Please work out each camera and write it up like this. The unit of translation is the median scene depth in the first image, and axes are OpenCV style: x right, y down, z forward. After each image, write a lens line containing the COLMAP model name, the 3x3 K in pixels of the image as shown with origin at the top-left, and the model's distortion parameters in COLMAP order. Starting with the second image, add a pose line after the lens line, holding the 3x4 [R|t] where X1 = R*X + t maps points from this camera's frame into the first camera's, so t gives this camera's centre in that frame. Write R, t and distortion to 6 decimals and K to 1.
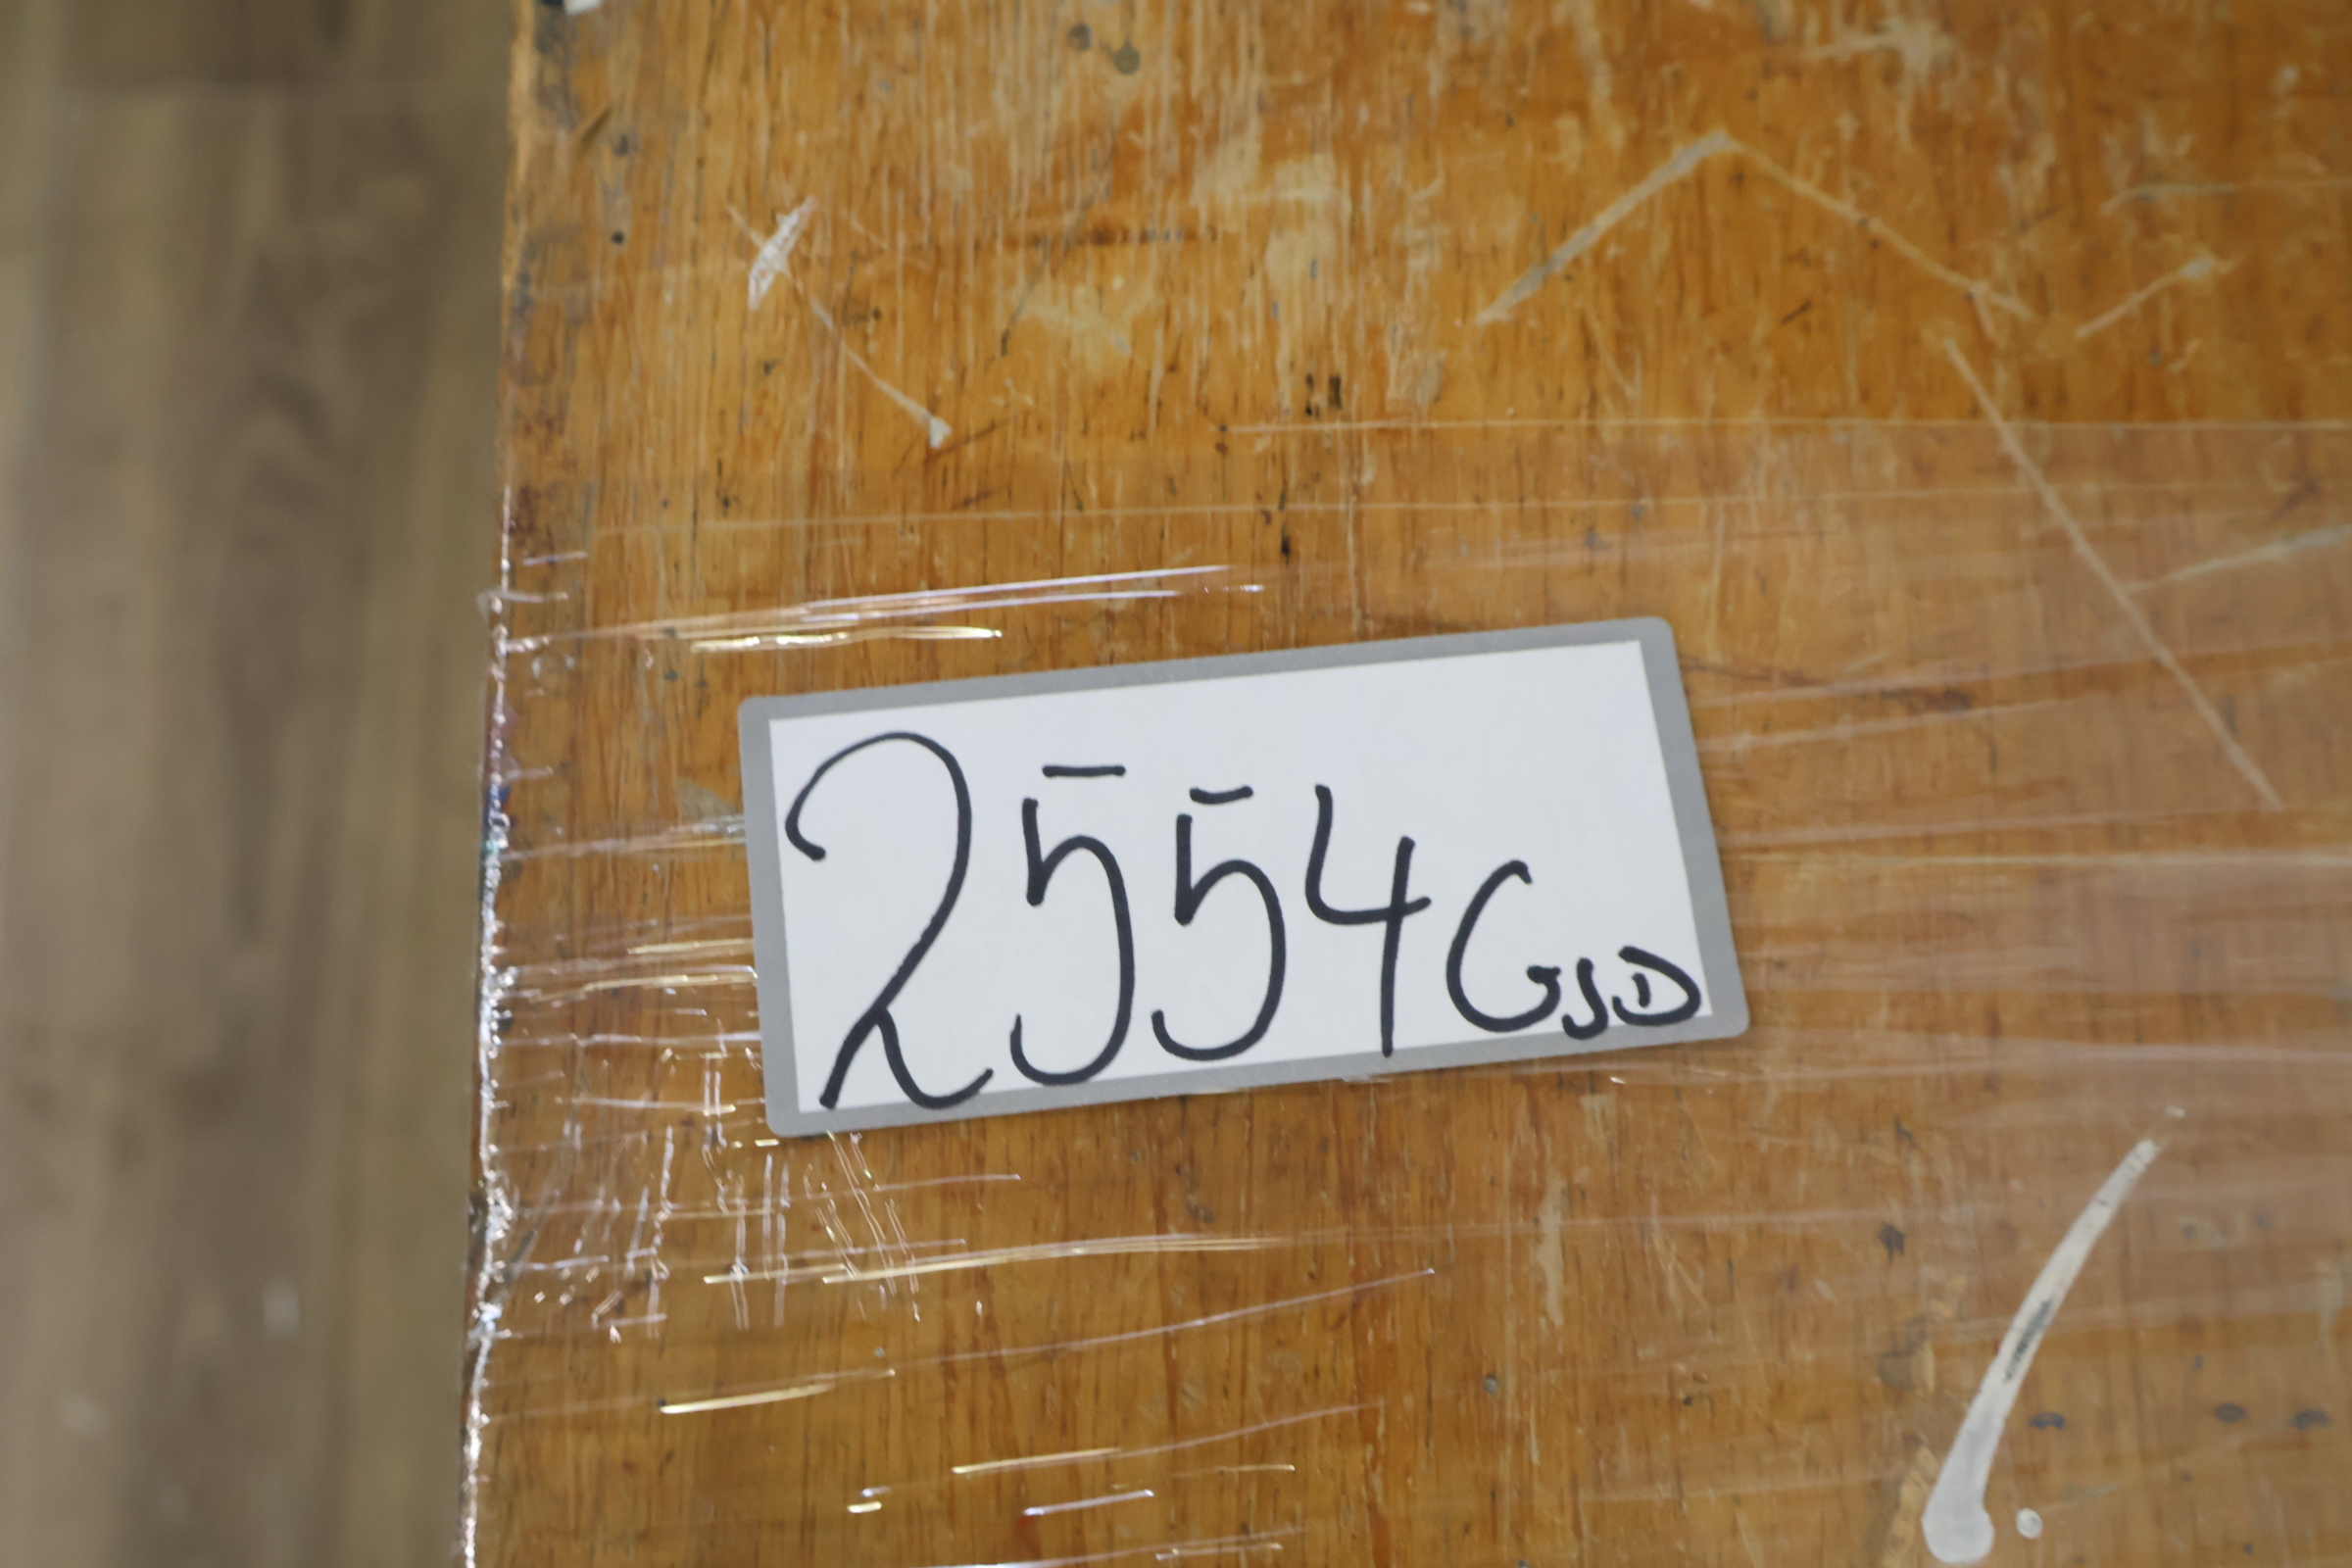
lens RADIAL K [[2663.0, 0, 1173.8], [0, 2663.0, 775.1], [0, 0, 1]] dist [0.007080, 0.000000]
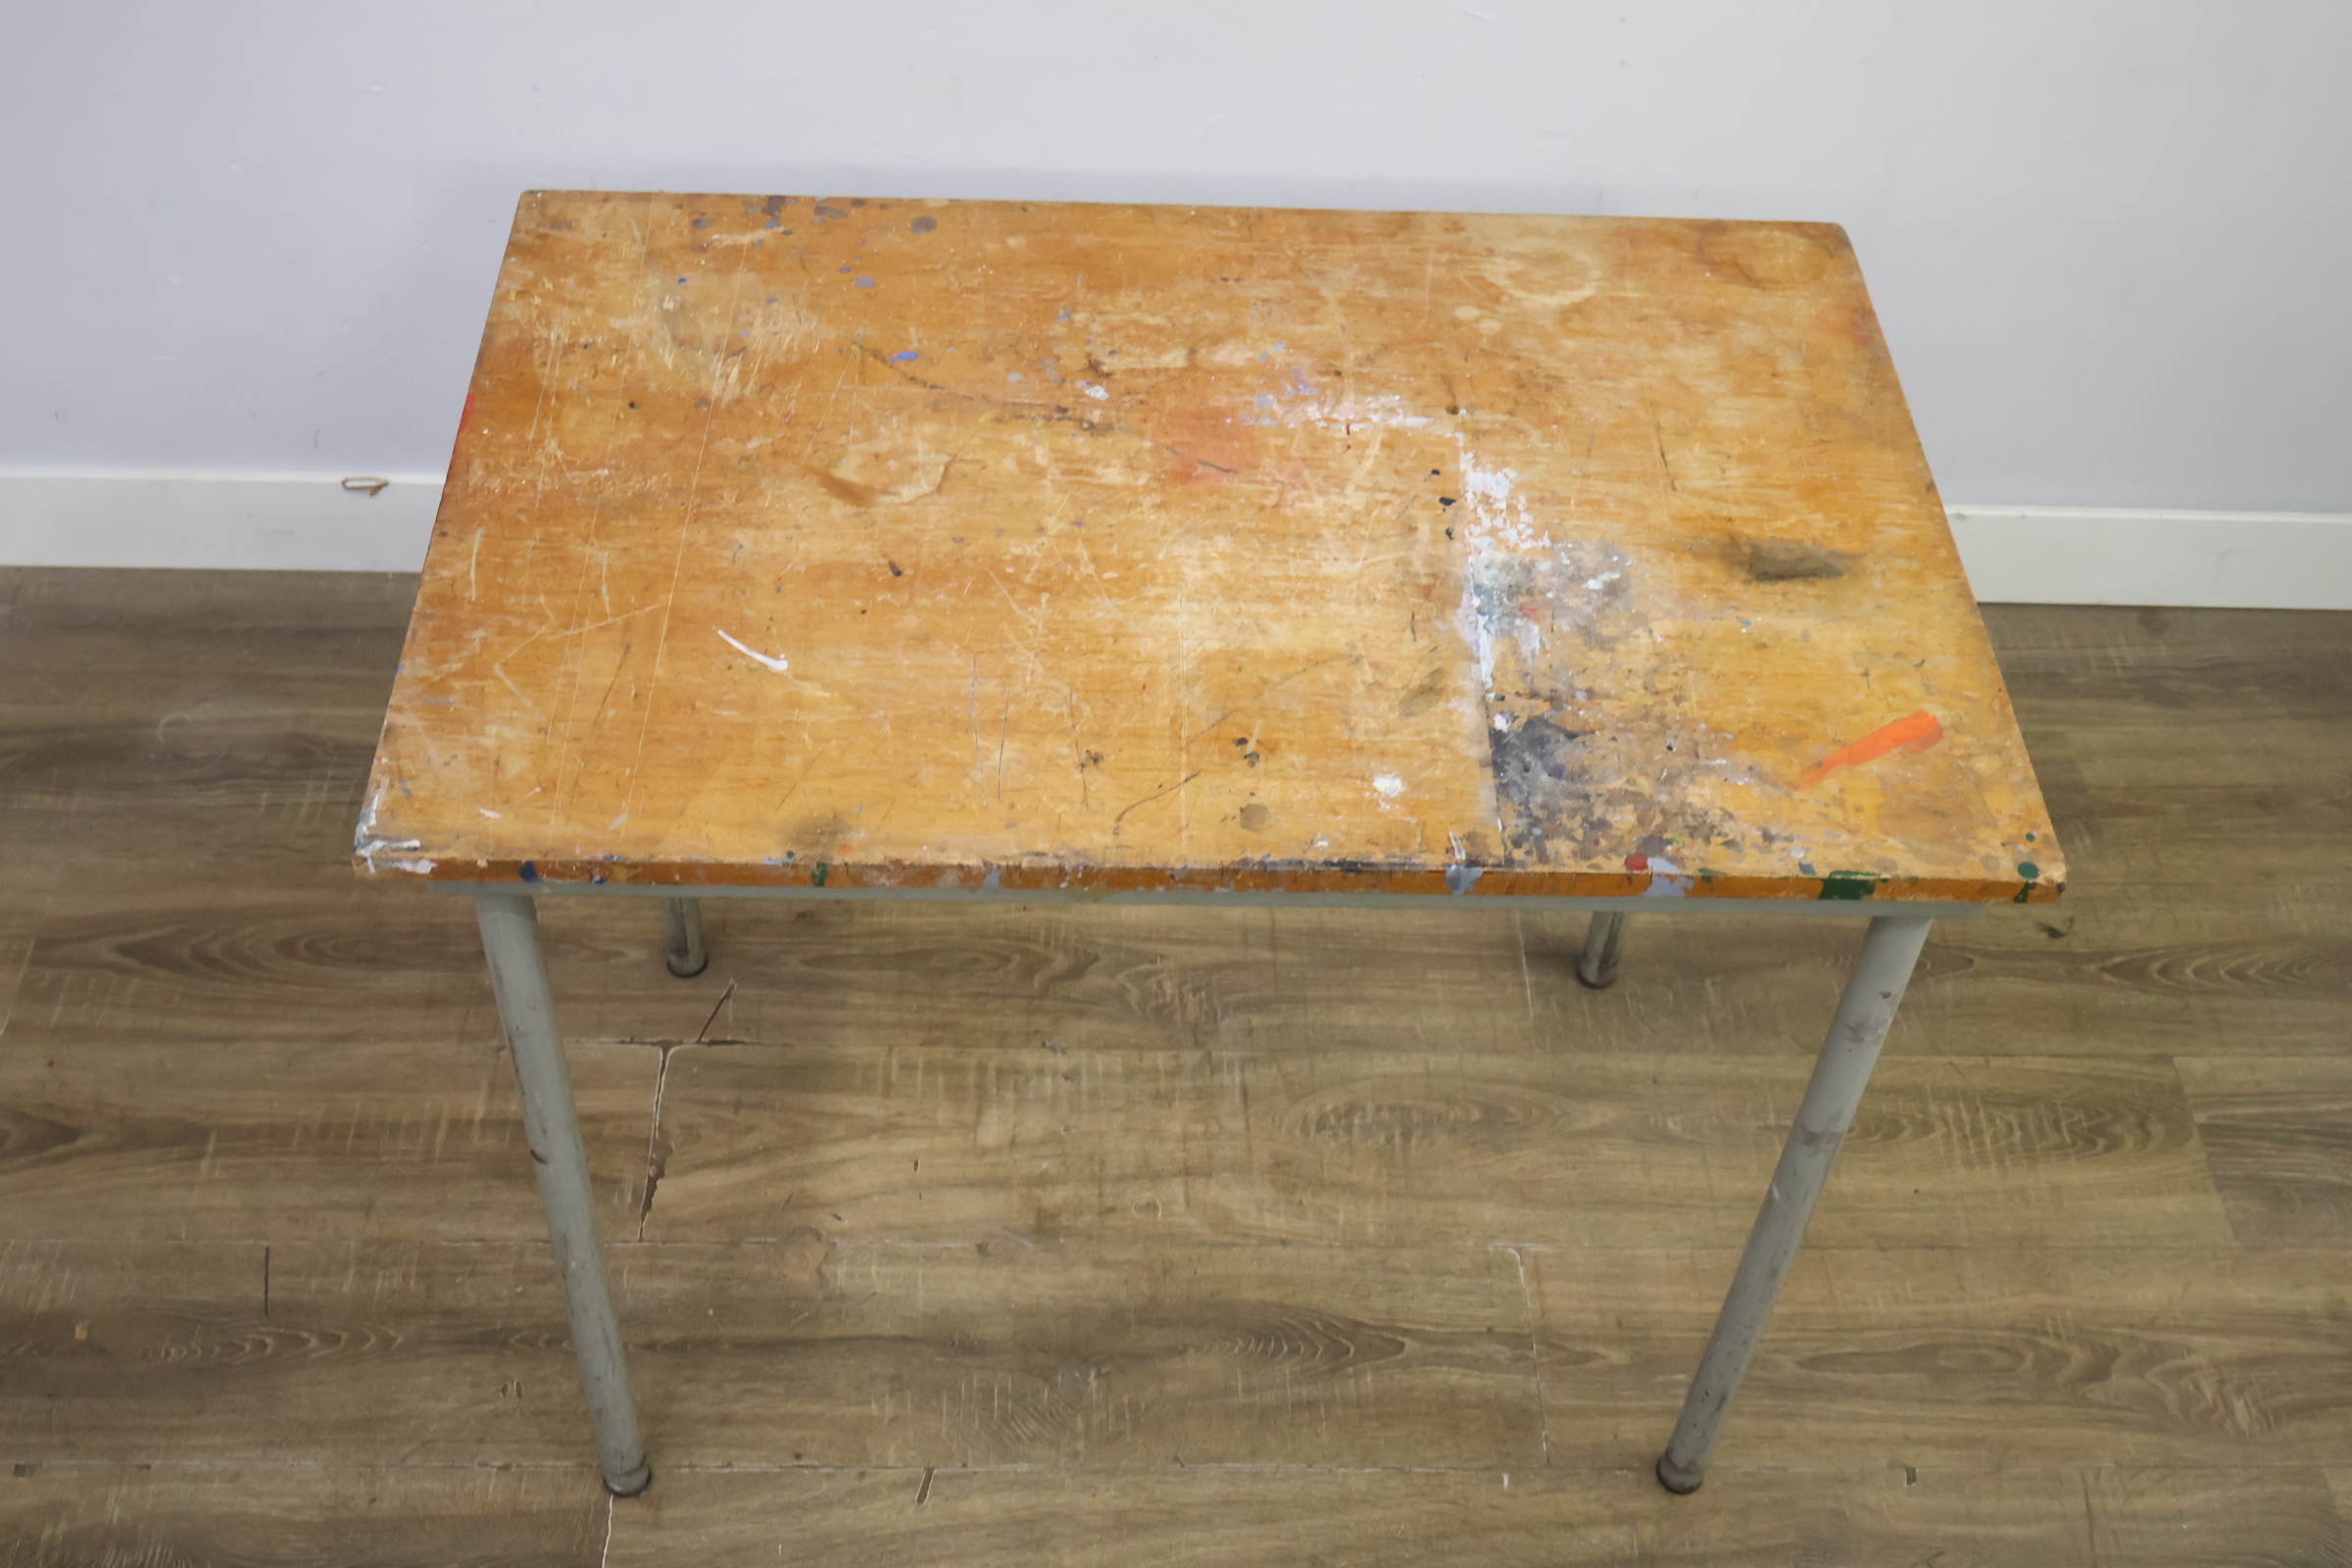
lens RADIAL K [[2663.0, 0, 1165.9], [0, 2663.0, 803.2], [0, 0, 1]] dist [0.007080, 0.000000]
pose [[0.042890, -0.783454, 0.619967, -2.955304], [0.932329, 0.254402, 0.256989, -0.291620], [-0.359060, 0.566991, 0.741348, -2.881629]]
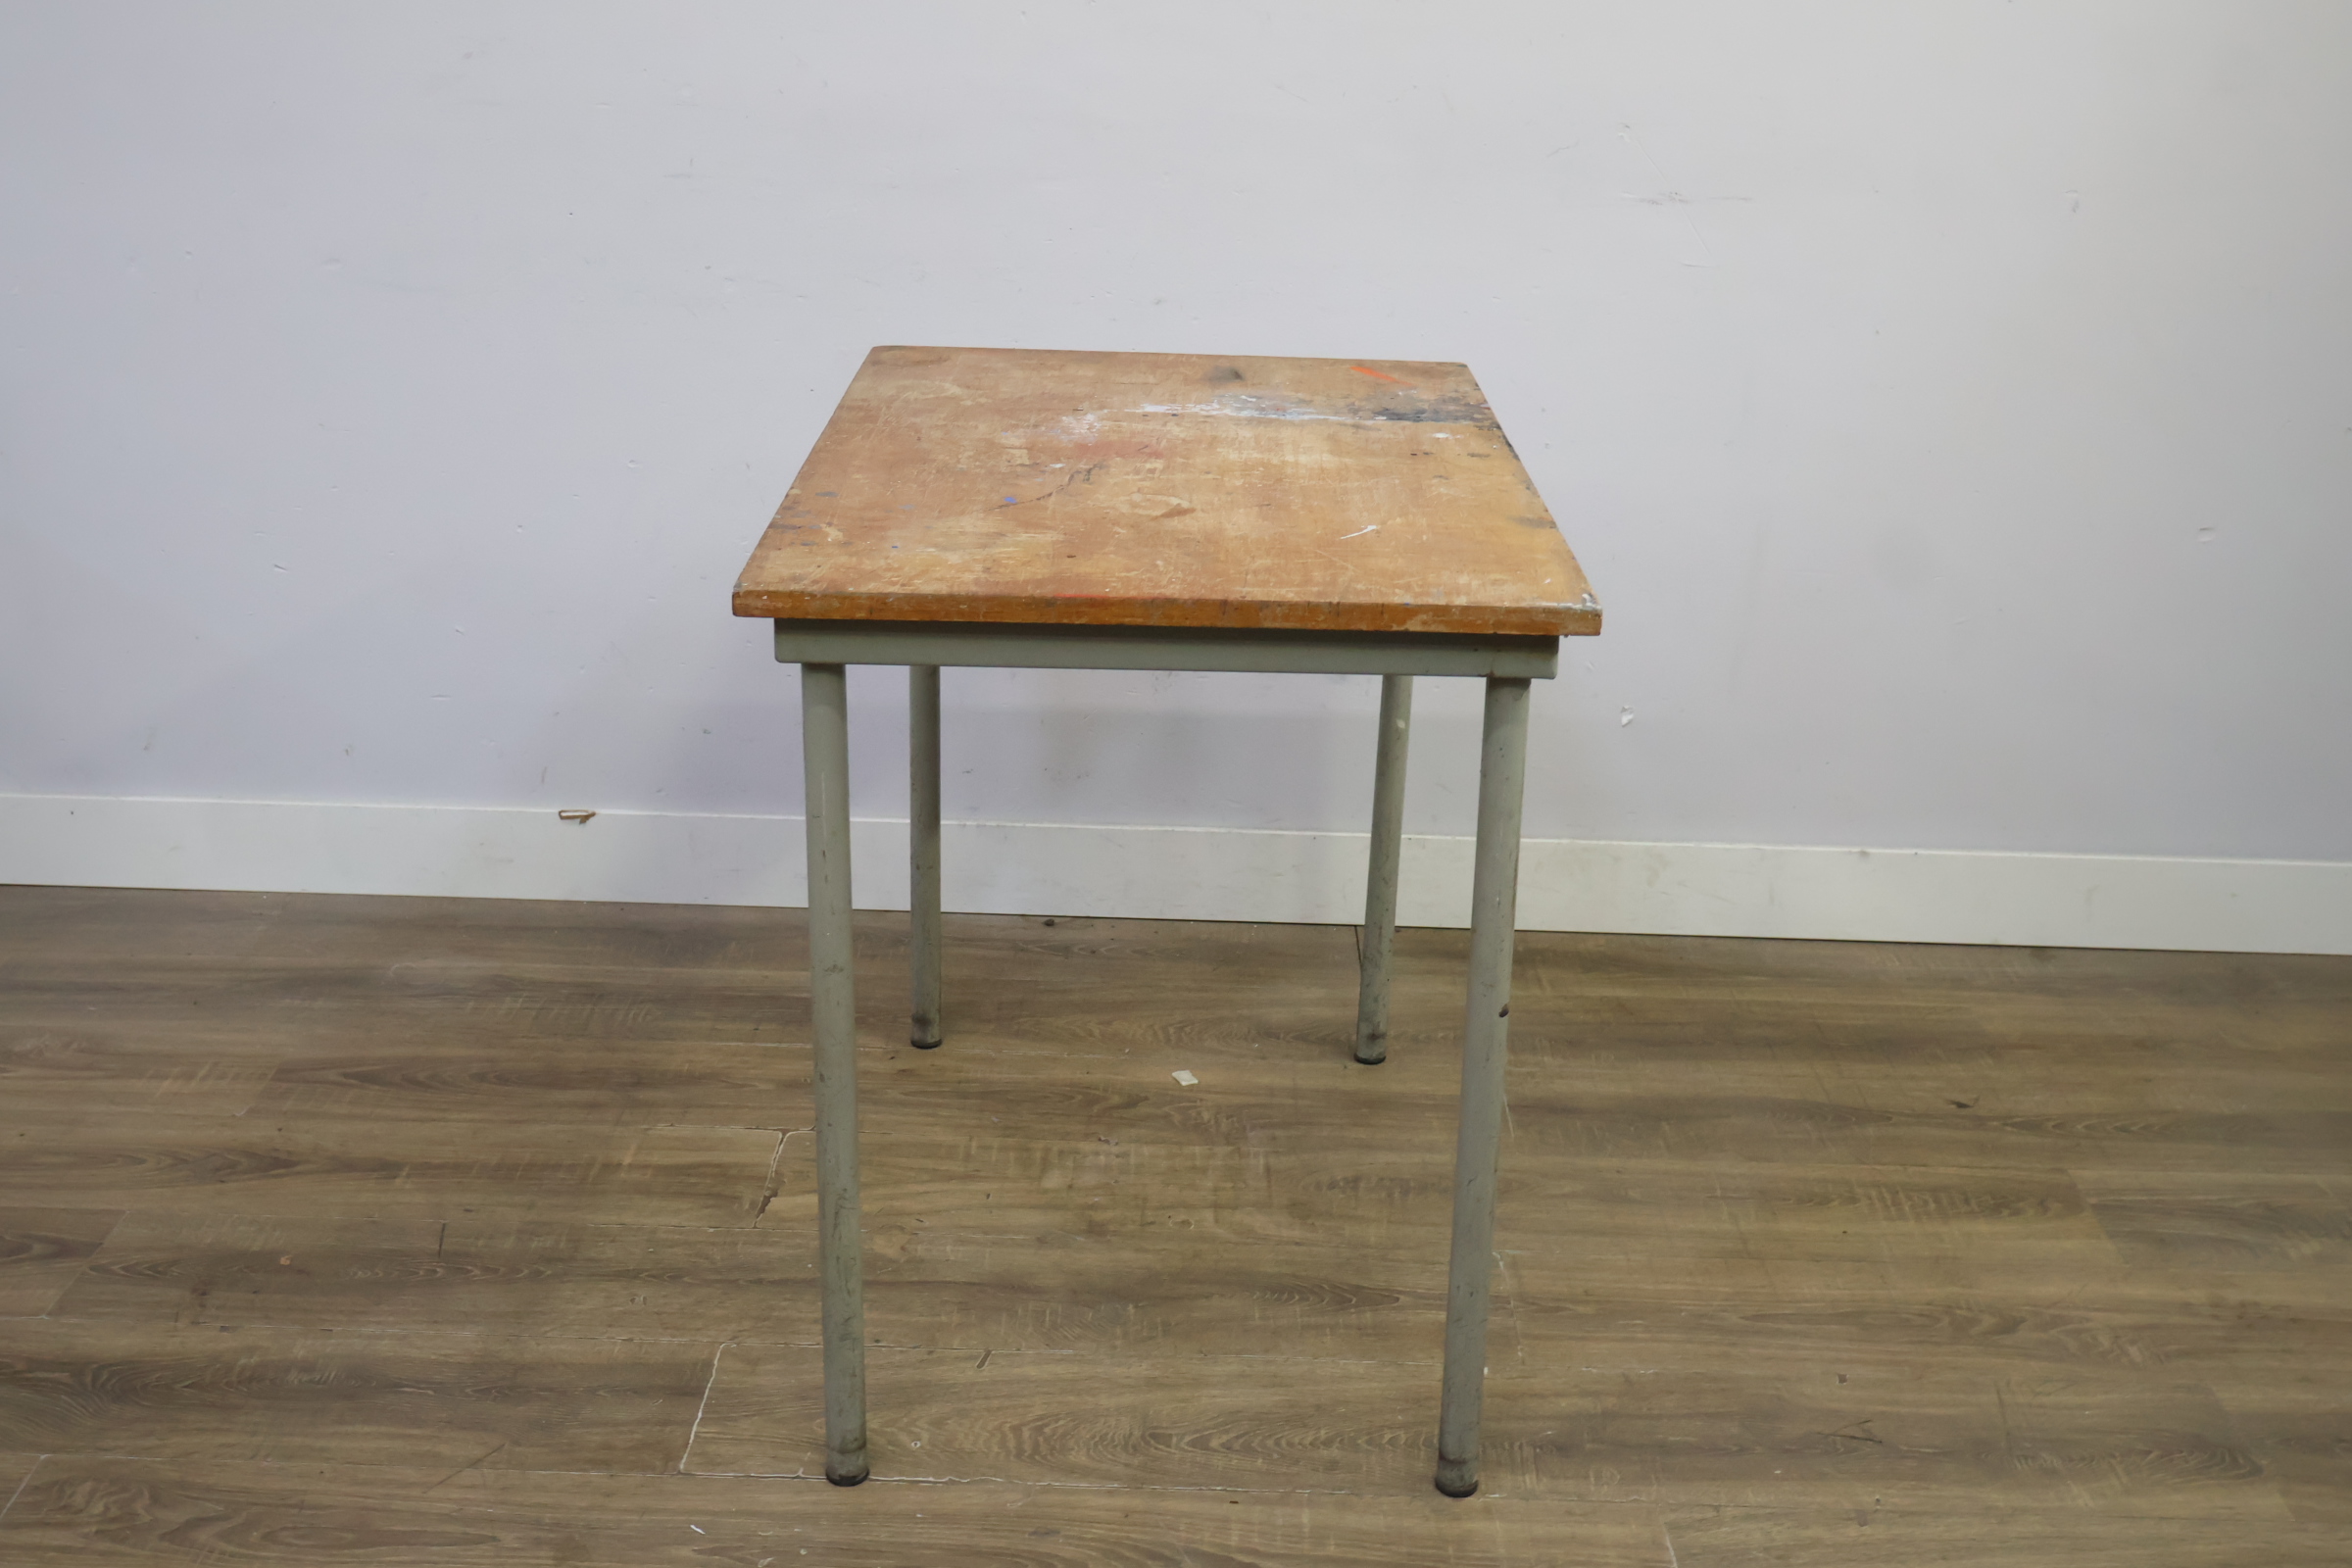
lens RADIAL K [[2663.0, 0, 1170.7], [0, 2663.0, 768.9], [0, 0, 1]] dist [0.007080, 0.000000]
pose [[0.076693, -0.409736, 0.908974, -6.436875], [0.937346, 0.340376, 0.074344, 0.623764], [-0.339855, 0.846321, 0.410169, -1.608649]]
